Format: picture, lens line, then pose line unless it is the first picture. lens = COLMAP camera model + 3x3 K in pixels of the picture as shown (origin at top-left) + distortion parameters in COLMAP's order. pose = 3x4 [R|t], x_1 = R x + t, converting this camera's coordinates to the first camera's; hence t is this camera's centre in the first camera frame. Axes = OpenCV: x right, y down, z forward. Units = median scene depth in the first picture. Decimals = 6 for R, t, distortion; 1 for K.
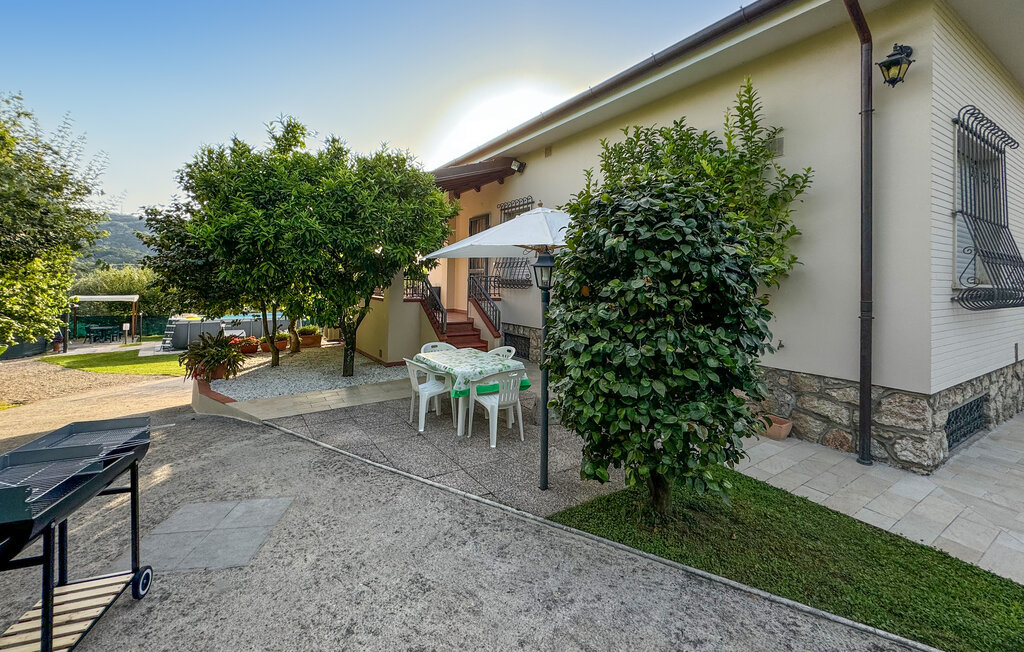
lens RADIAL K [[424.1, 0, 510.9], [0, 424.1, 309.6], [0, 0, 1]] dist [-0.000070, 0.000015]
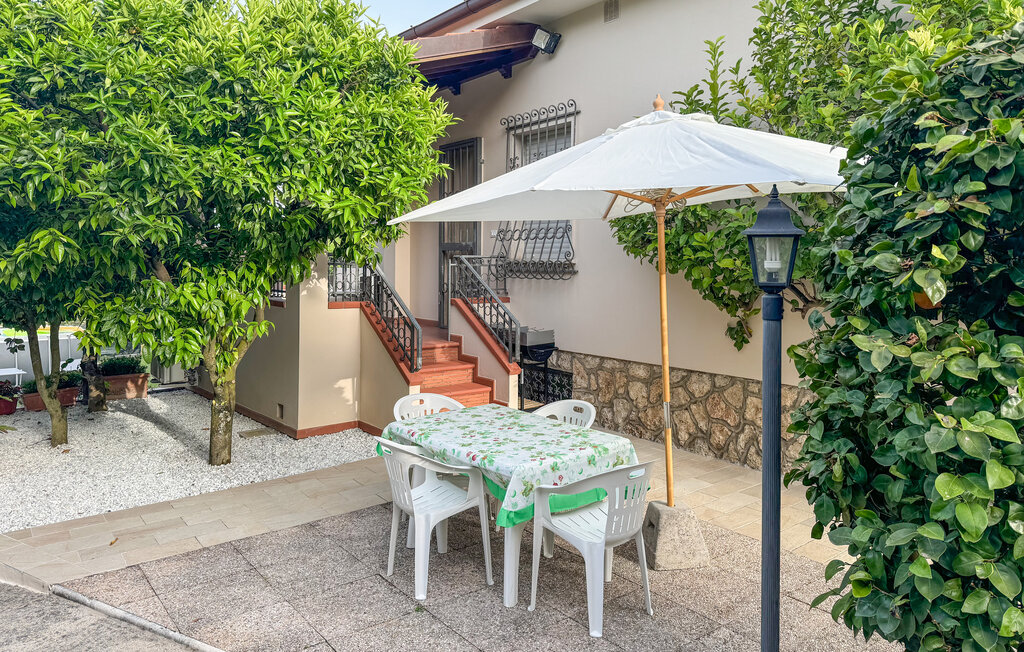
lens RADIAL K [[706.8, 0, 512.0], [0, 706.8, 326.0], [0, 0, 1]] dist [0.052764, -0.059872]
pose [[0.996319, -0.017474, 0.083927, -0.156957], [0.015617, 0.999620, 0.022732, -0.020493], [-0.084293, -0.021338, 0.996213, 0.211381]]
